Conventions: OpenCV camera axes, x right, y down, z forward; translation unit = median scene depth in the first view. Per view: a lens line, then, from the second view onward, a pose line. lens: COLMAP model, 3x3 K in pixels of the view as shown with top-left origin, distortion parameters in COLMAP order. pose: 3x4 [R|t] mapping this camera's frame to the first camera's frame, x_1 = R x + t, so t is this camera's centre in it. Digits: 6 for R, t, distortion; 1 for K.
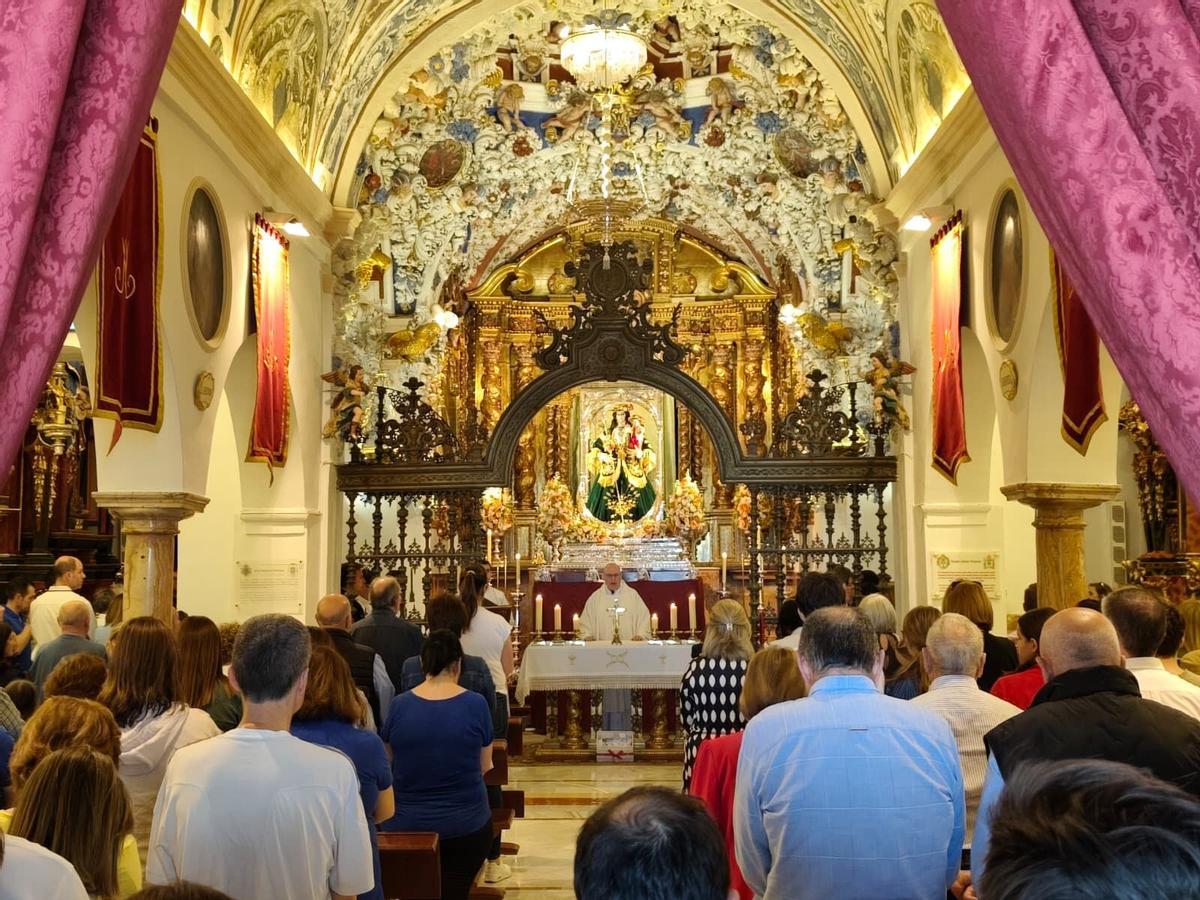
lens RADIAL K [[1548.3, 0, 600.0], [0, 1548.3, 450.0], [0, 0, 1]] dist [0.017711, 0.000671]
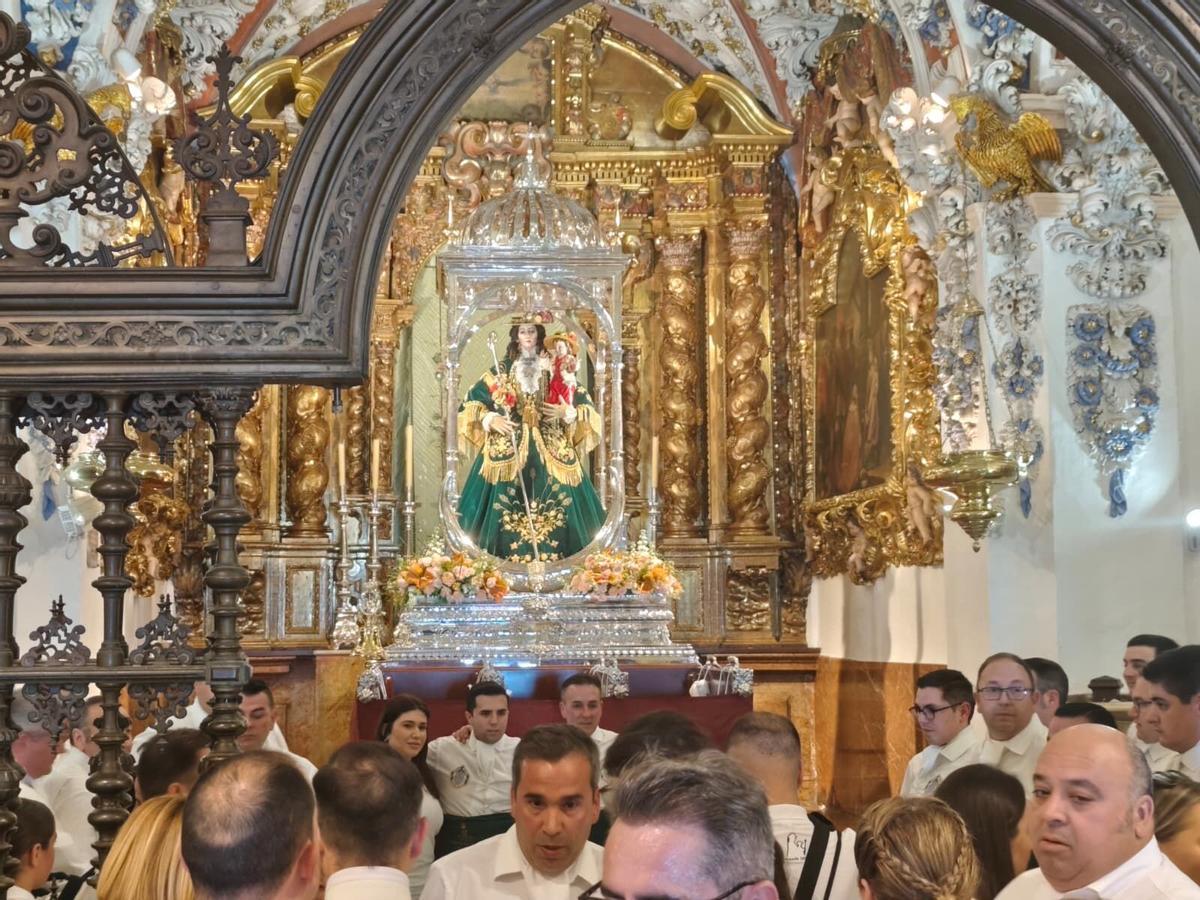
lens RADIAL K [[1722.2, 0, 595.5], [0, 1722.2, 484.7], [0, 0, 1]] dist [0.025143, -0.000103]
pose [[0.990036, 0.010827, 0.140396, -0.035234], [-0.010152, 0.999933, -0.005523, 0.023671], [-0.140446, 0.004043, 0.990080, 0.425471]]
